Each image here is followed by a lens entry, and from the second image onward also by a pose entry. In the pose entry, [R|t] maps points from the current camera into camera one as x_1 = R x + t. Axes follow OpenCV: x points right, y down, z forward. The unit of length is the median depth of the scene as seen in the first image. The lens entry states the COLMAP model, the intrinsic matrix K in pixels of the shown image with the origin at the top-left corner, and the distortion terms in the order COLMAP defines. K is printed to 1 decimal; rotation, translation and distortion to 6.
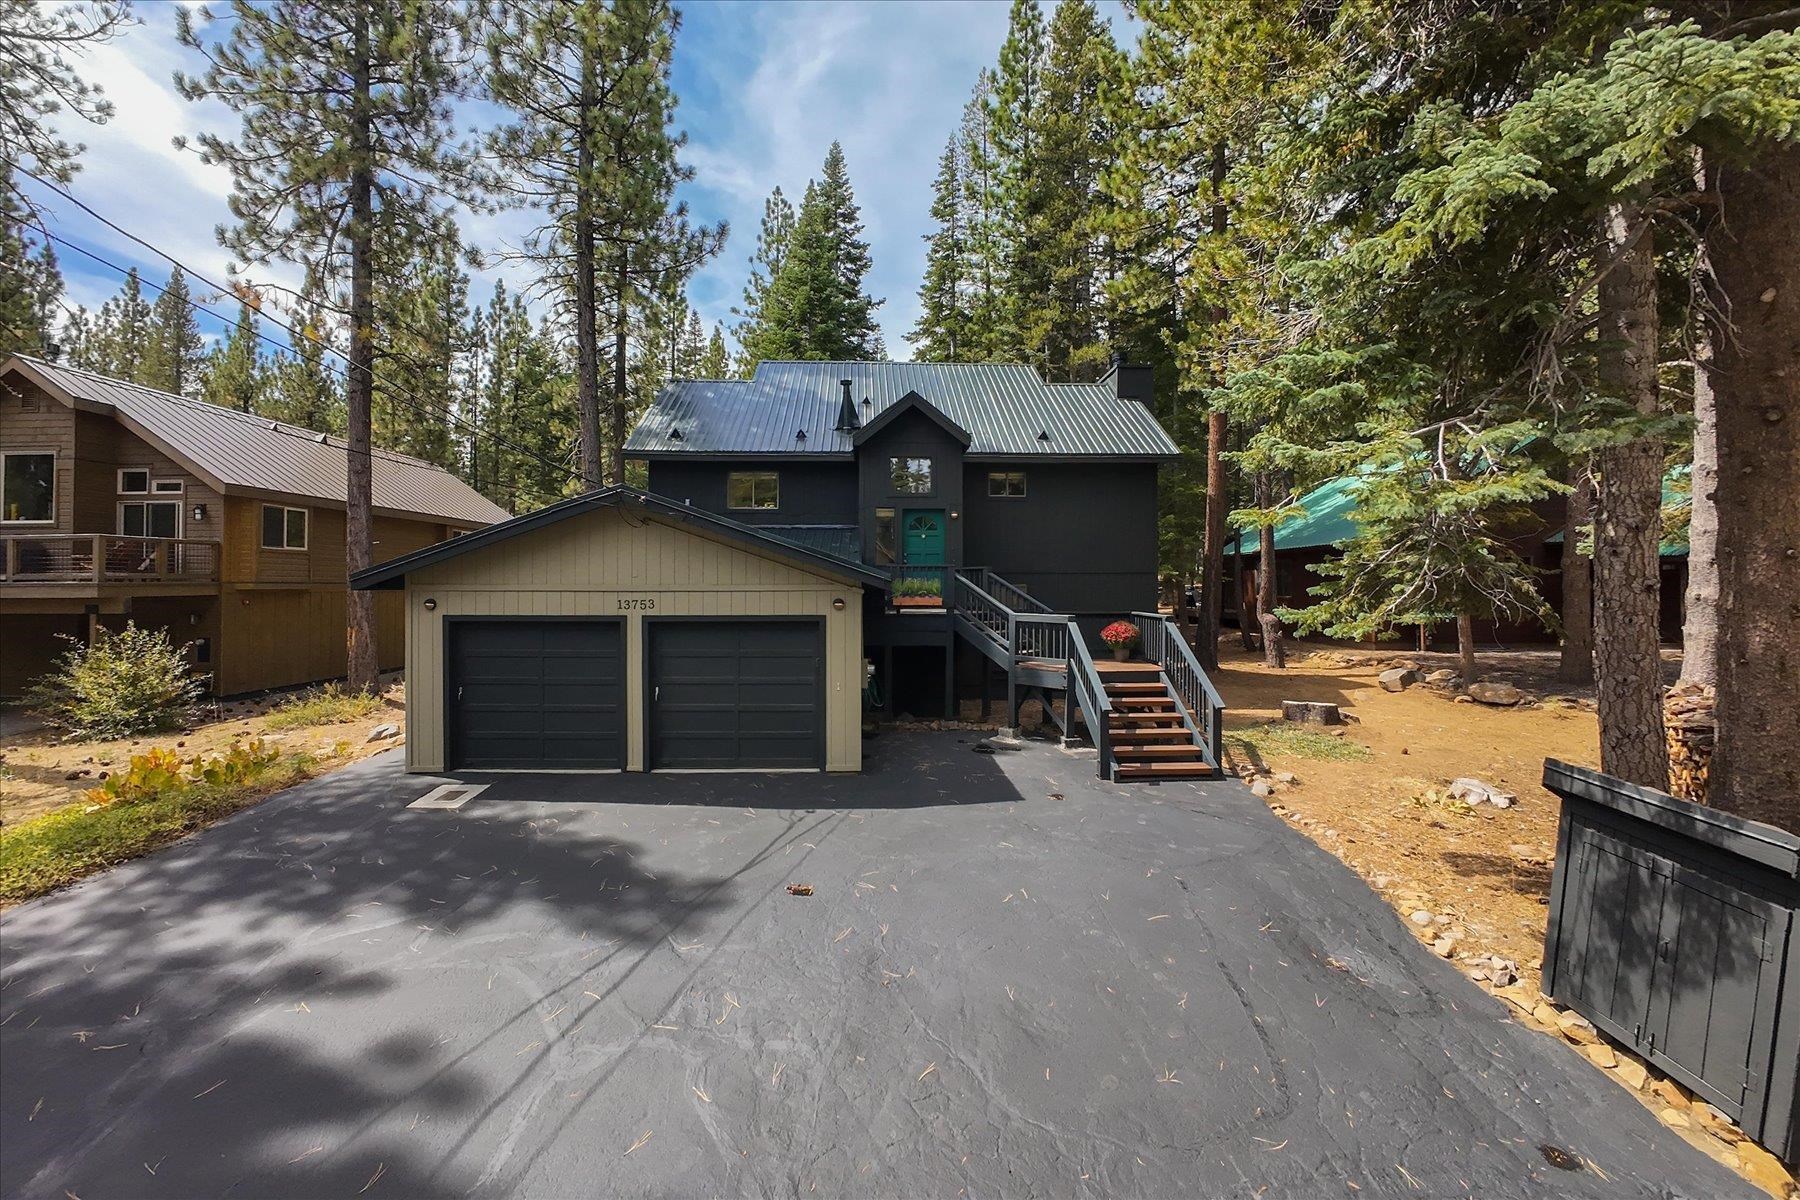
lens RADIAL K [[725.4, 0, 906.6], [0, 725.4, 585.8], [0, 0, 1]] dist [-0.001855, -0.000108]
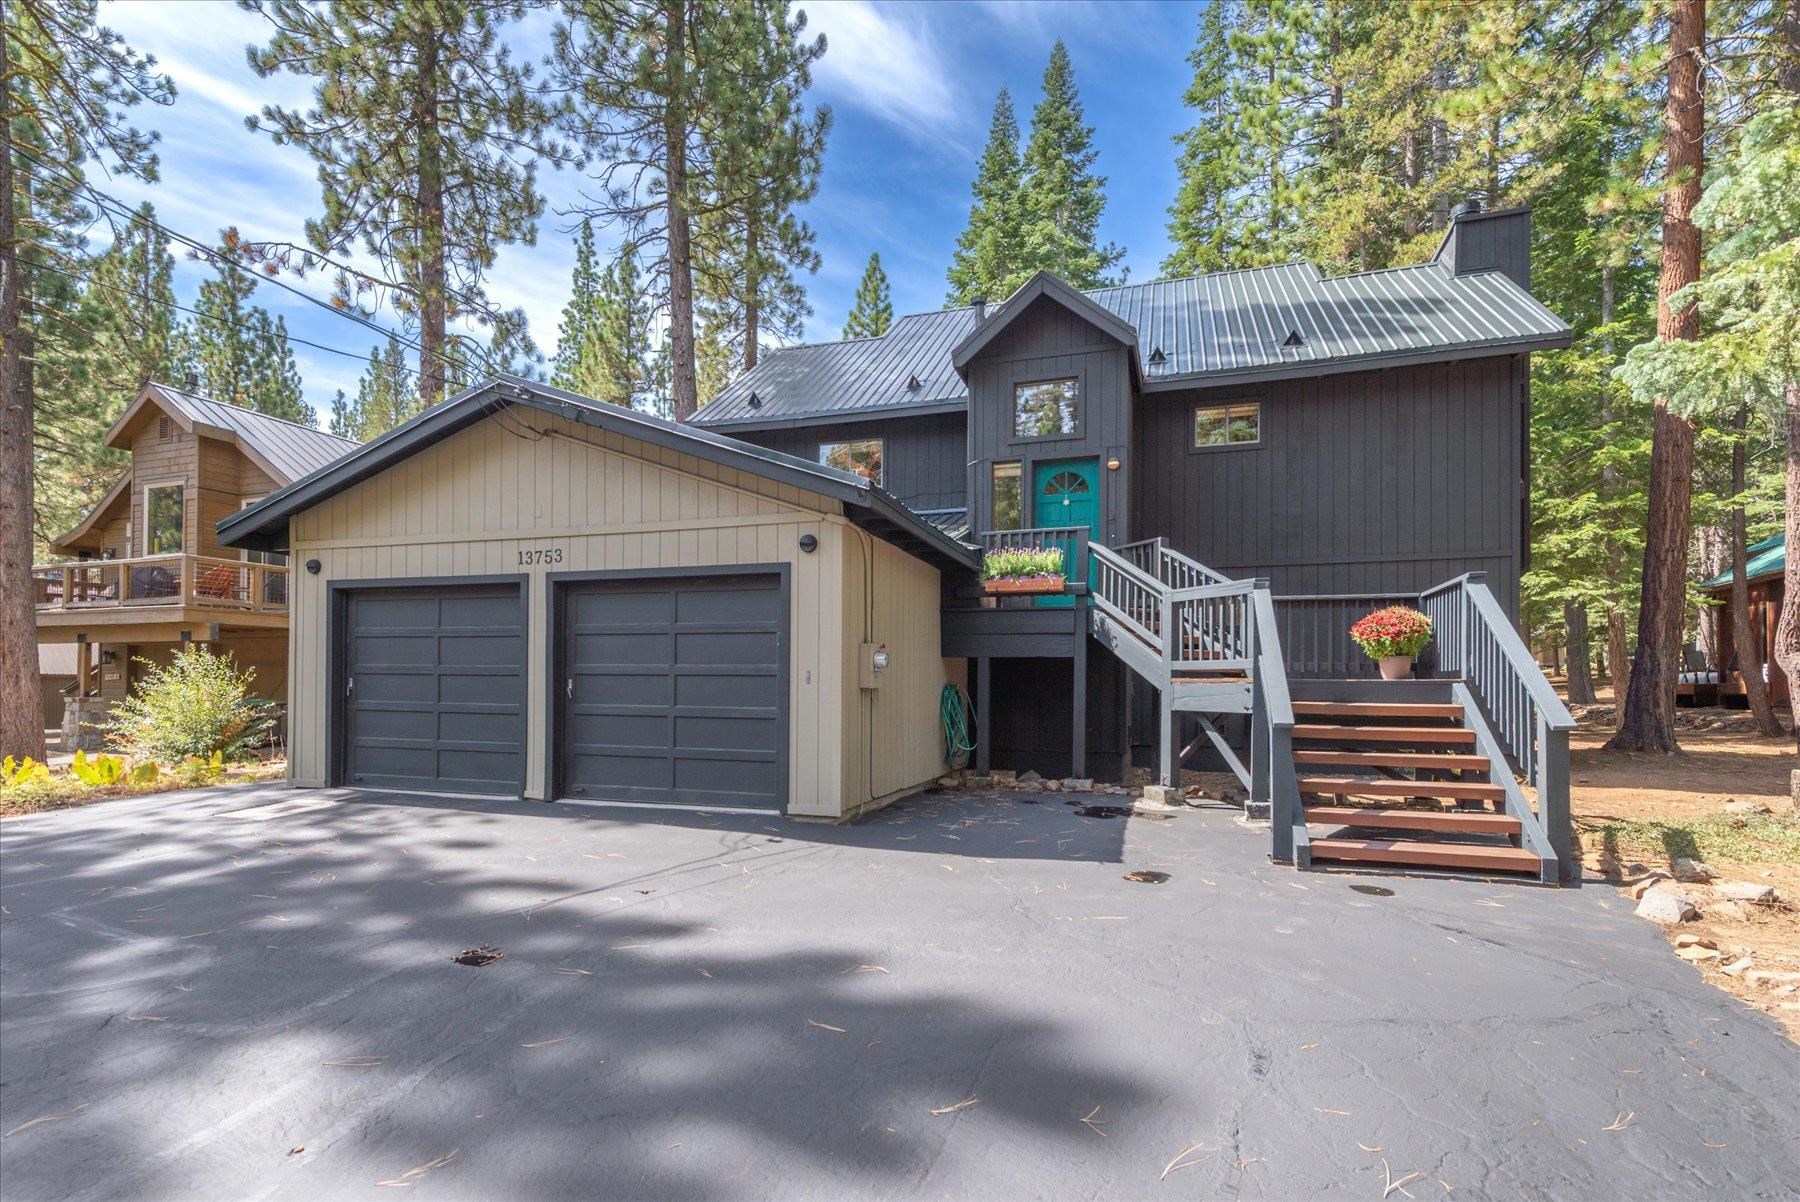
lens RADIAL K [[920.4, 0, 868.6], [0, 920.4, 660.6], [0, 0, 1]] dist [0.046200, -0.035563]
pose [[0.940234, 0.000392, -0.340529, 0.122730], [-0.005624, 0.999881, -0.014376, 0.075534], [0.340483, 0.015432, 0.940124, 0.158578]]
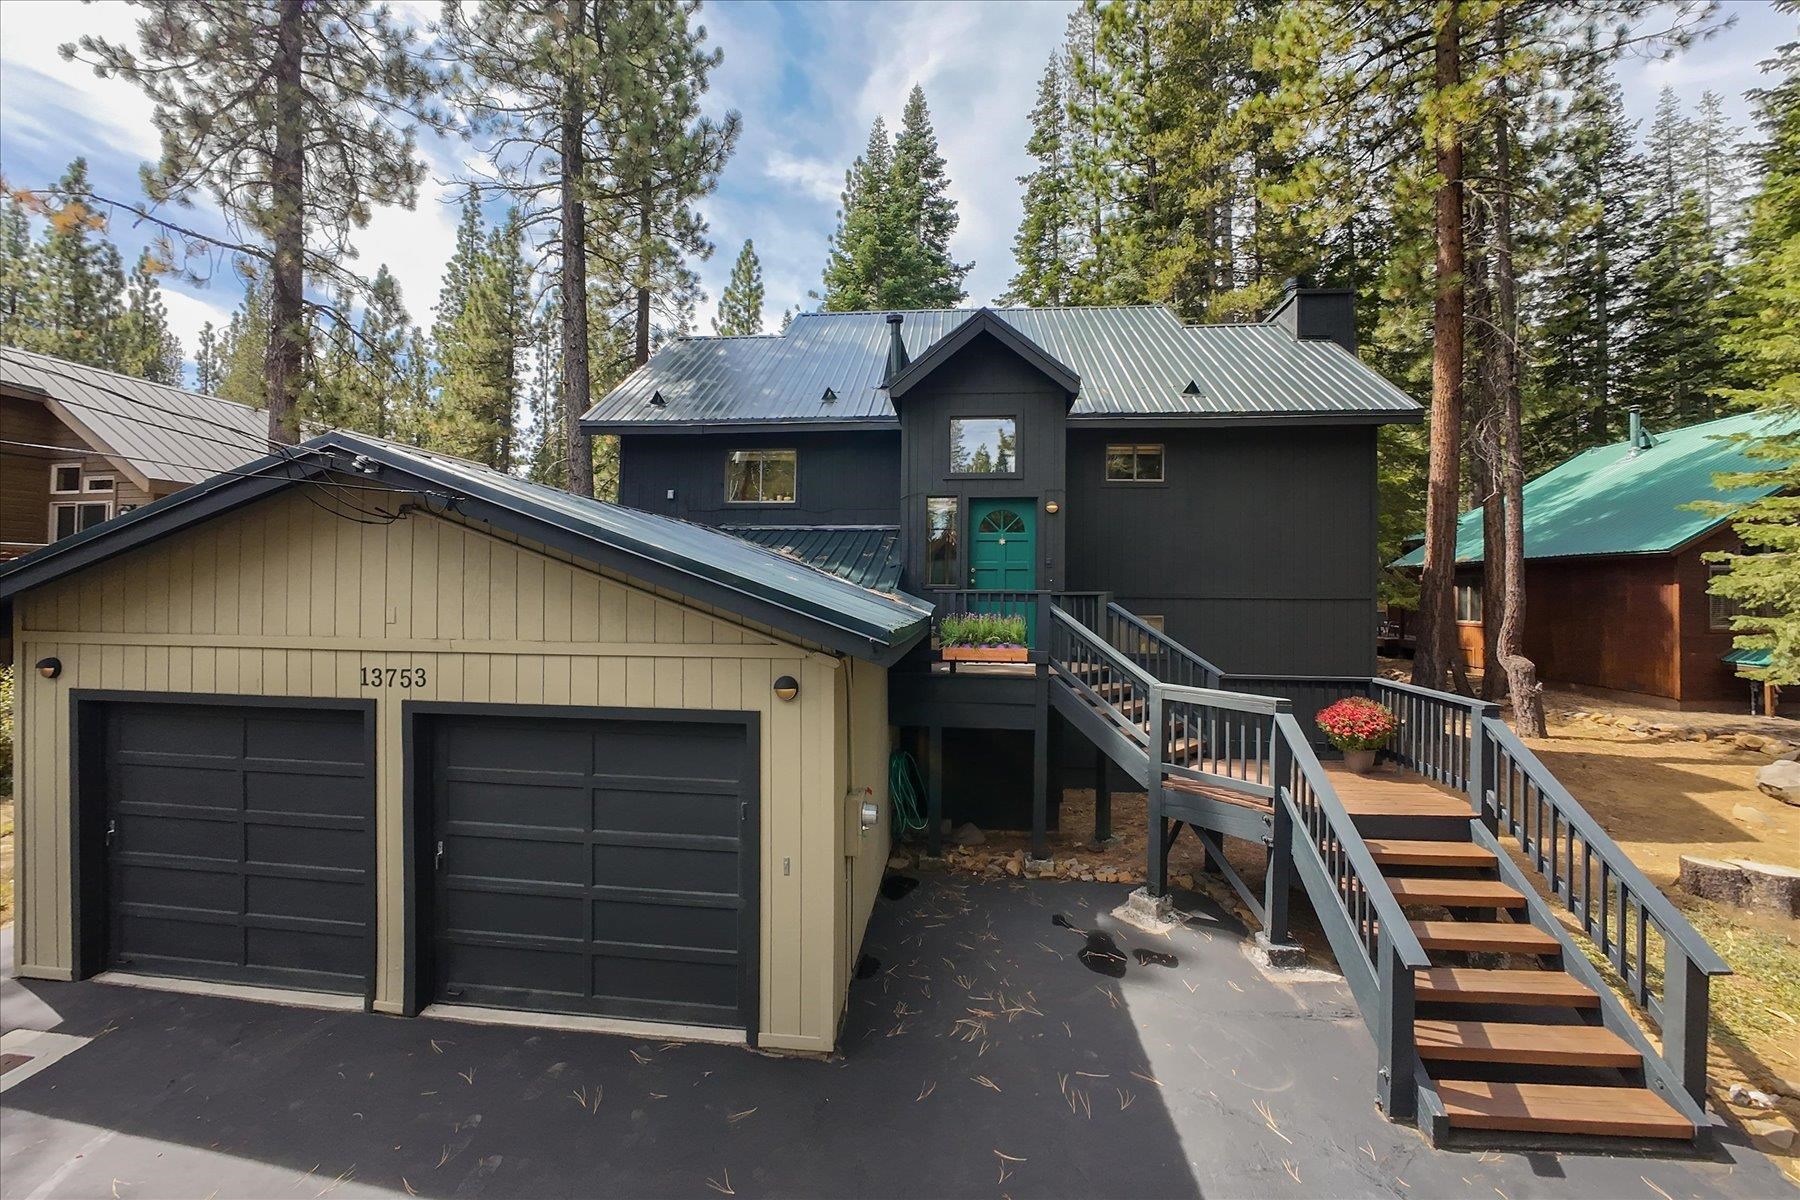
lens RADIAL K [[776.1, 0, 921.3], [0, 776.1, 583.3], [0, 0, 1]] dist [-0.028908, 0.000722]
pose [[0.994191, 0.005481, -0.107495, 0.023746], [-0.007176, 0.999856, -0.015385, -0.018844], [0.107395, 0.016067, 0.994087, 0.290227]]
